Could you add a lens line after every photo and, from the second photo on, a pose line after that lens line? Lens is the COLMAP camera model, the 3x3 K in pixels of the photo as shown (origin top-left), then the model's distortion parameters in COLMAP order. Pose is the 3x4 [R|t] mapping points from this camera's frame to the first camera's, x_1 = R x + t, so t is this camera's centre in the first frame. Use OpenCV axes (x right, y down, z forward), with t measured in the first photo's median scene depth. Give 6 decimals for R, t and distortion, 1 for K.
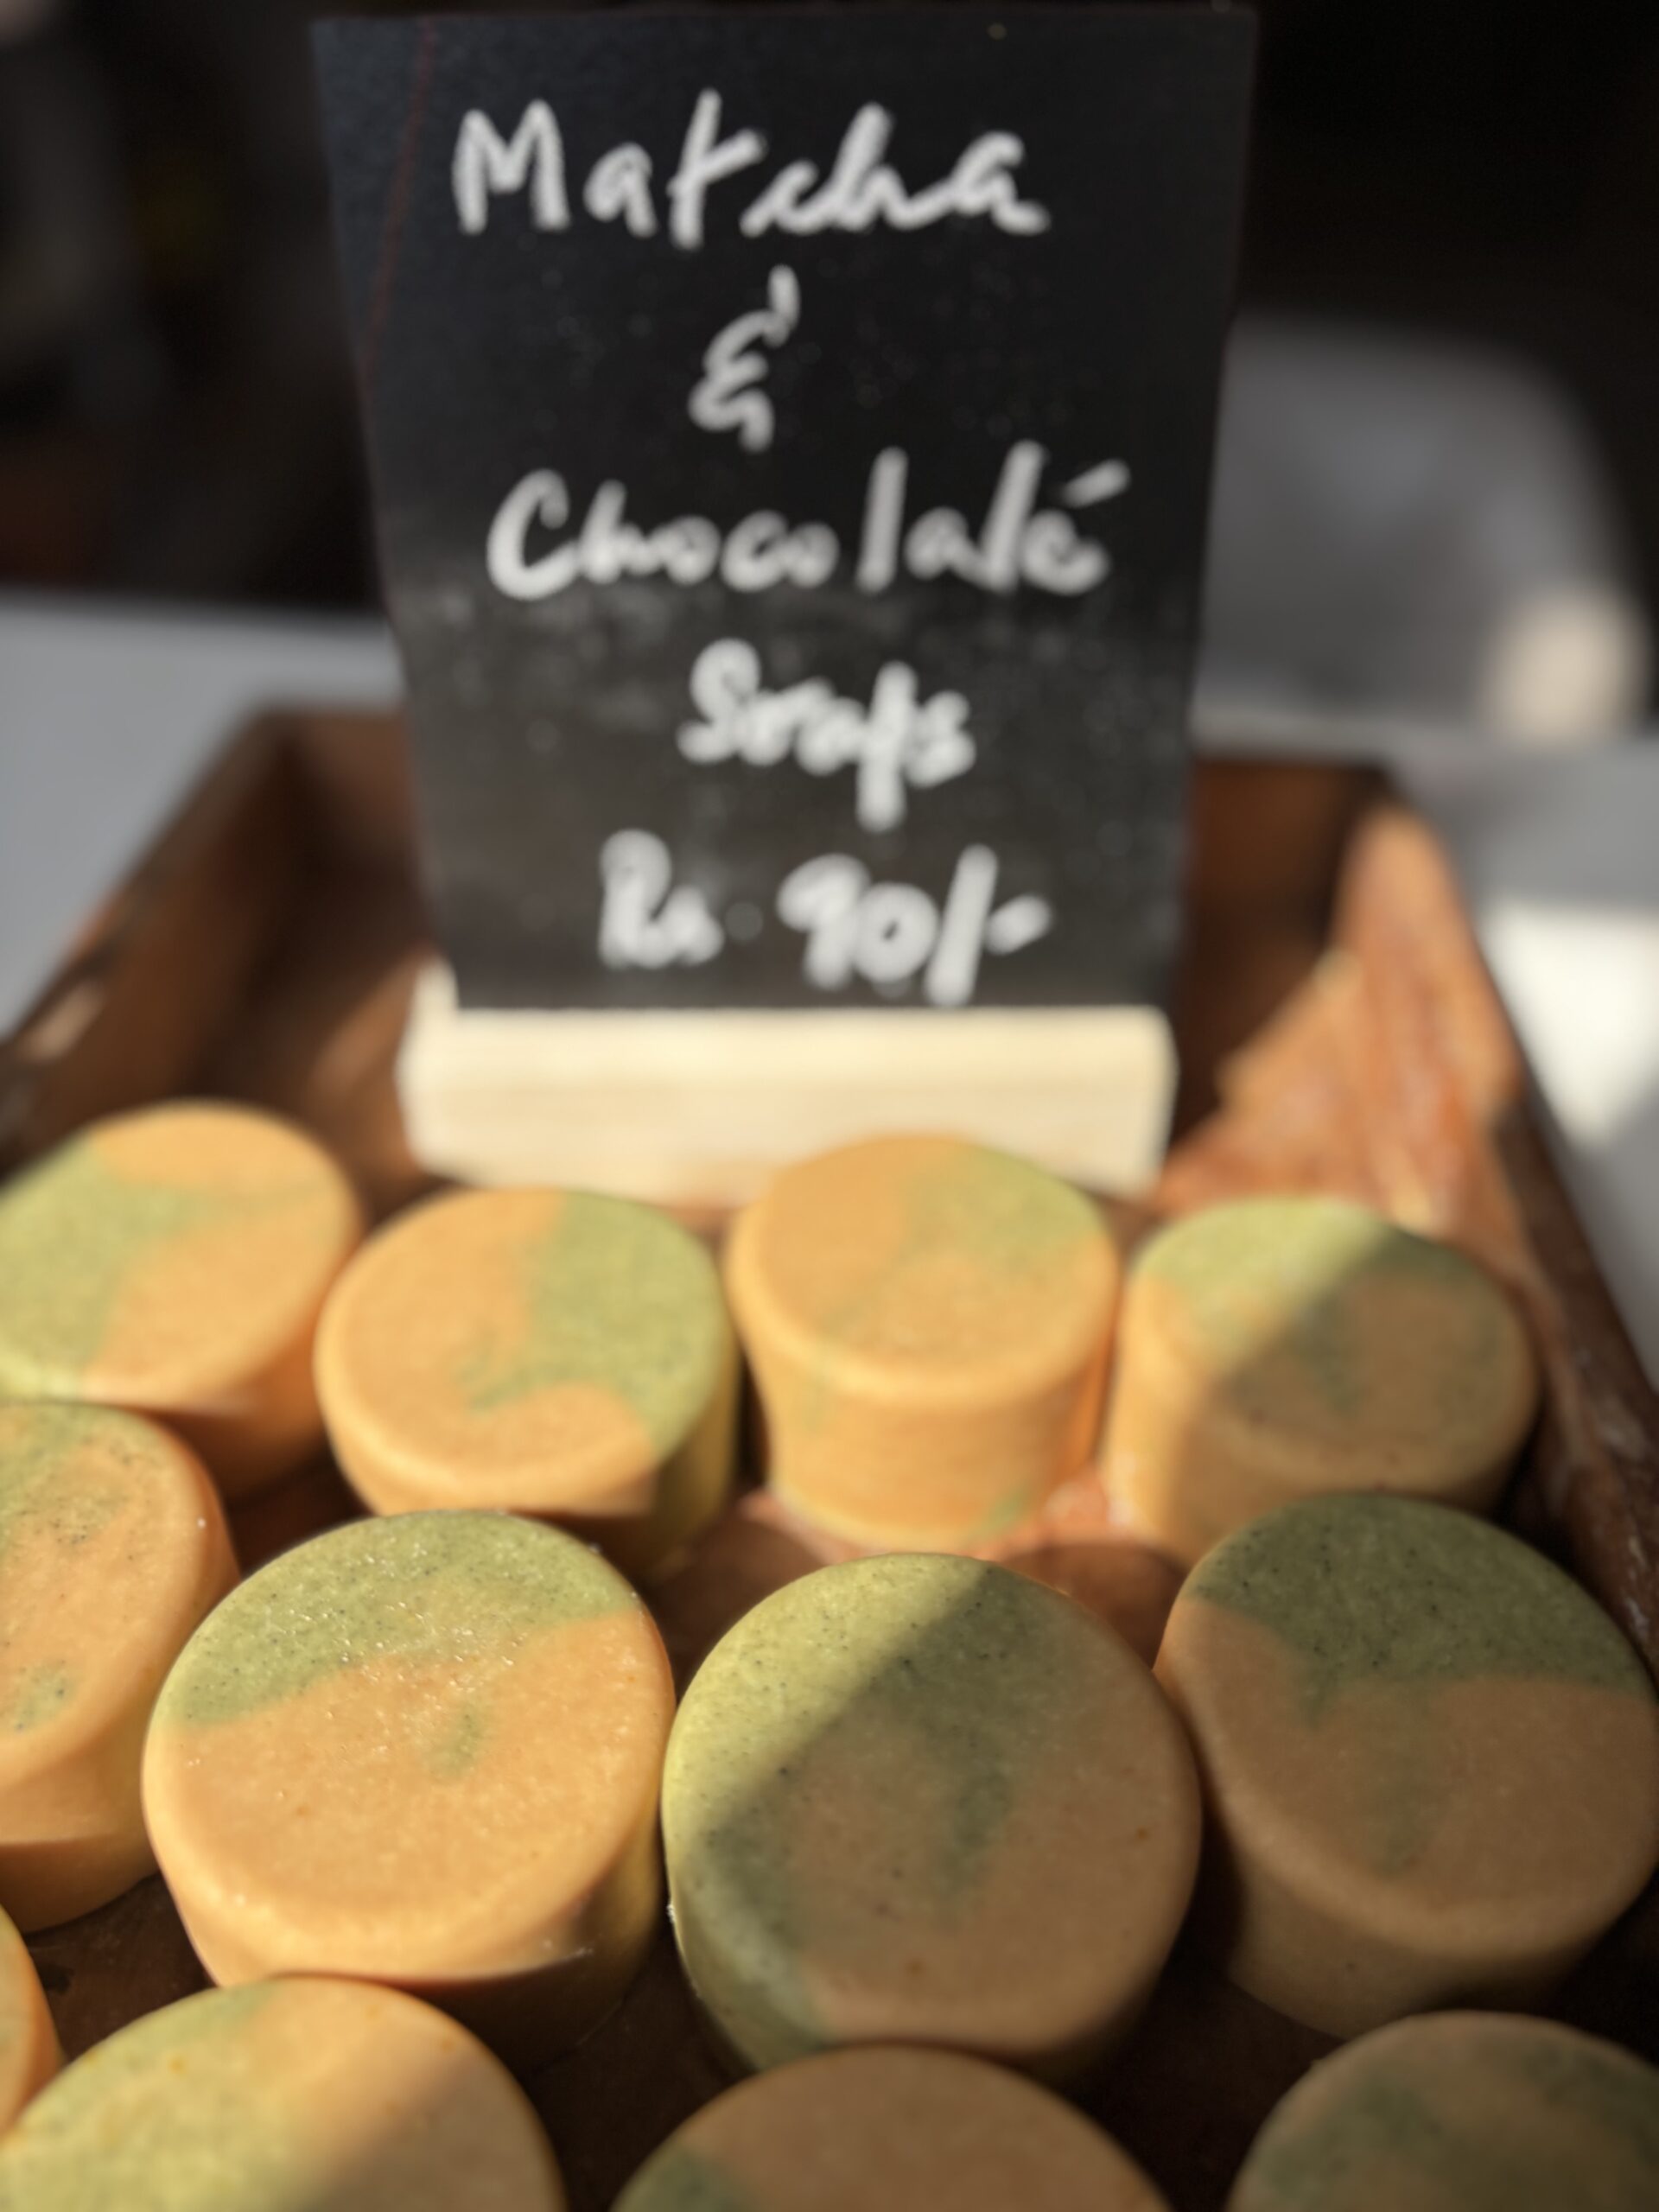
lens RADIAL K [[1626.5, 0, 829.5], [0, 1626.5, 1106.0], [0, 0, 1]] dist [-0.004484, -0.117768]
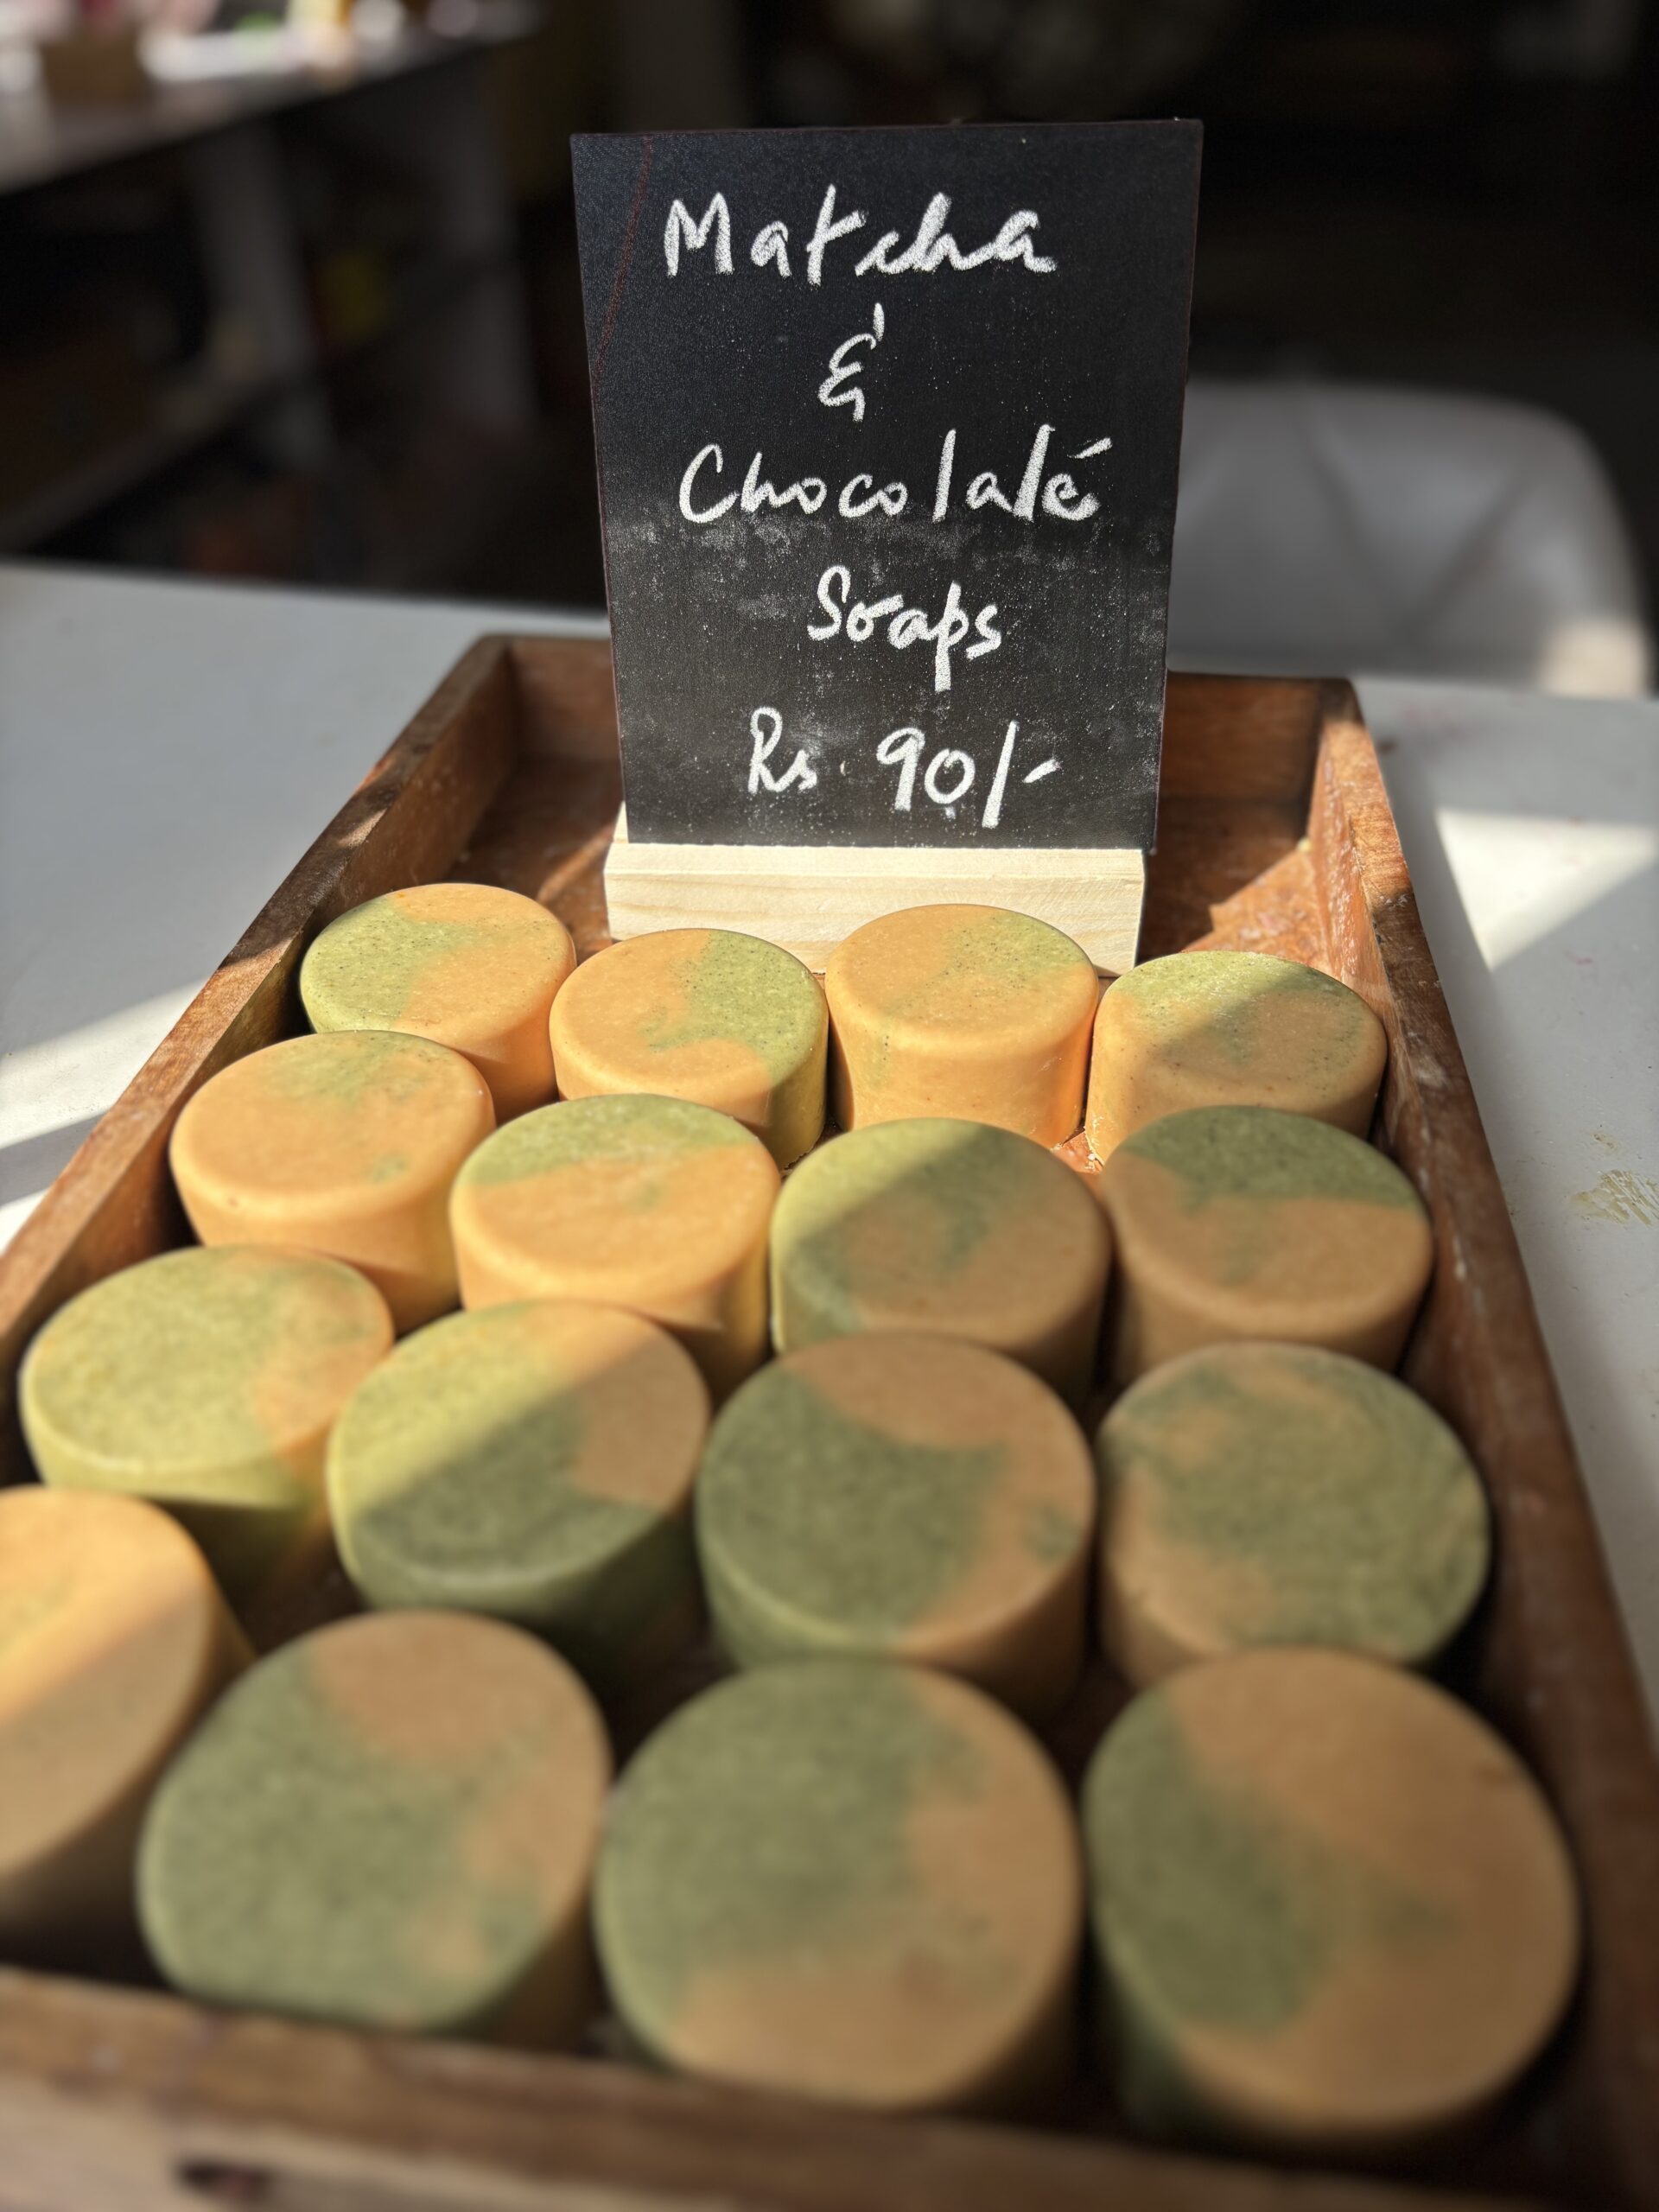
lens RADIAL K [[1626.5, 0, 829.5], [0, 1626.5, 1106.0], [0, 0, 1]] dist [-0.004484, -0.117768]
pose [[0.997354, 0.024452, -0.068468, 0.046440], [-0.026433, 0.999253, -0.028176, 0.263228], [0.067728, 0.029911, 0.997255, -0.461405]]
